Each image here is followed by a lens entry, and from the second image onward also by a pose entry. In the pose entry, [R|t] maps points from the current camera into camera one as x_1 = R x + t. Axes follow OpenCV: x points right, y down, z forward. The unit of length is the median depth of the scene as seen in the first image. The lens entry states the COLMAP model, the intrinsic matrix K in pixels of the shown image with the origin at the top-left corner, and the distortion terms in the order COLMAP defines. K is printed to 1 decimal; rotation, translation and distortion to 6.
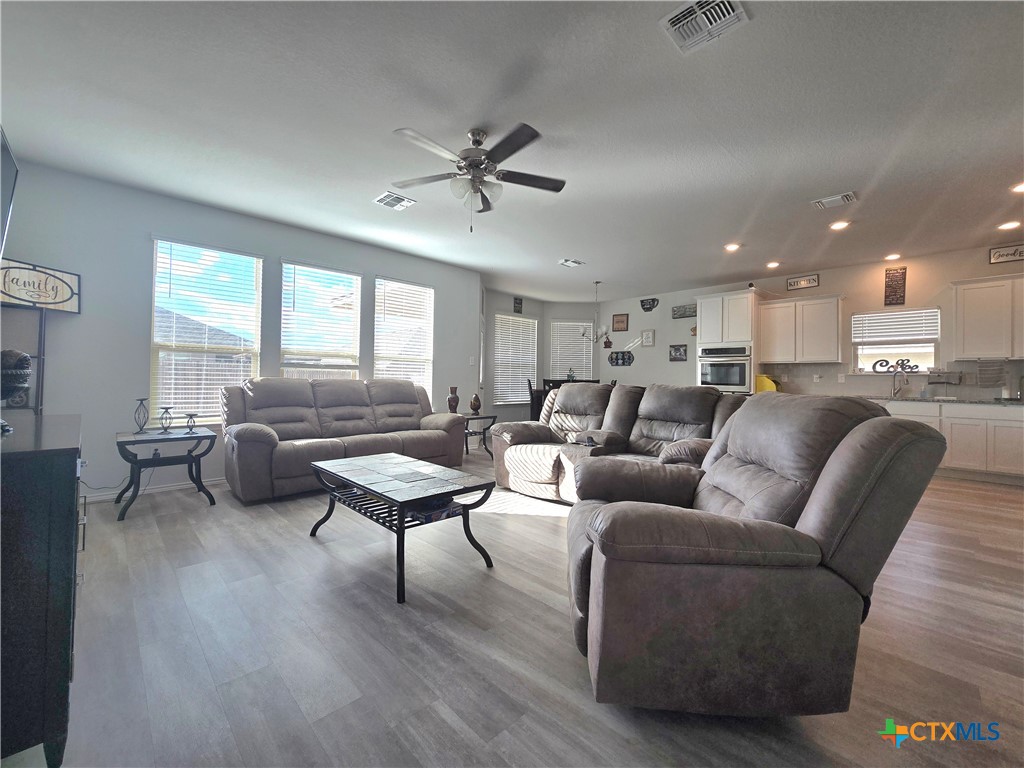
lens RADIAL K [[420.8, 0, 511.1], [0, 420.8, 379.2], [0, 0, 1]] dist [-0.010600, 0.000980]
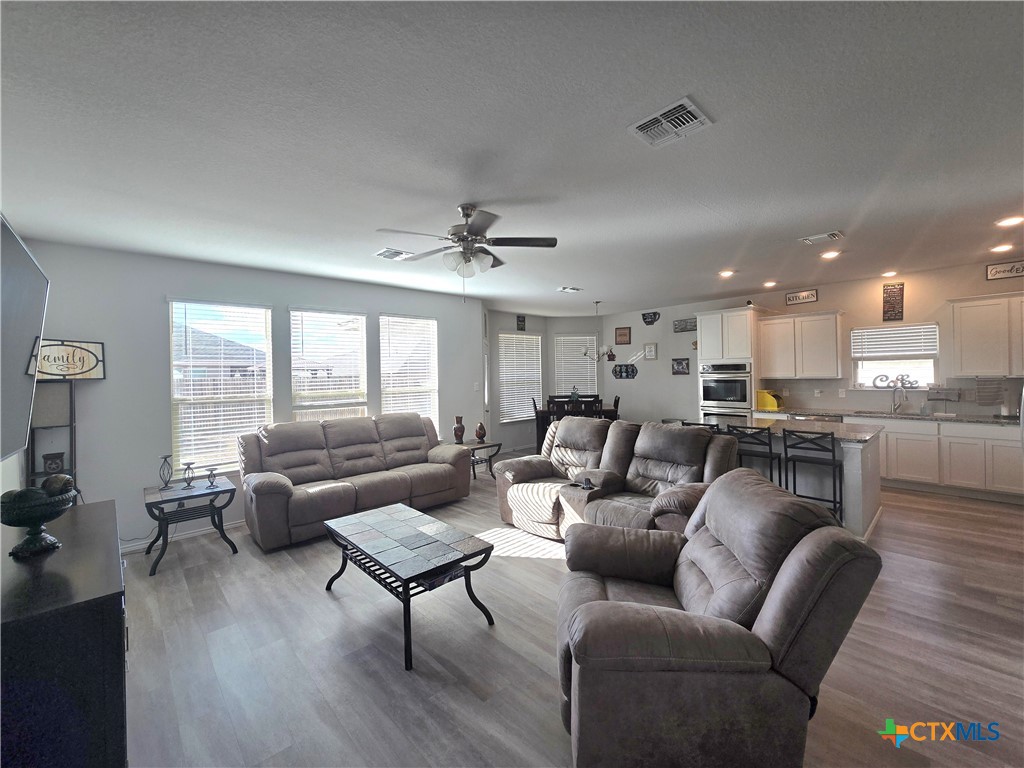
lens RADIAL K [[420.8, 0, 511.5], [0, 420.8, 379.0], [0, 0, 1]] dist [-0.010600, 0.000980]
pose [[0.999087, -0.034922, -0.024610, 0.034229], [0.035227, 0.999306, 0.012069, -0.131527], [0.024171, -0.012924, 0.999624, -0.045617]]
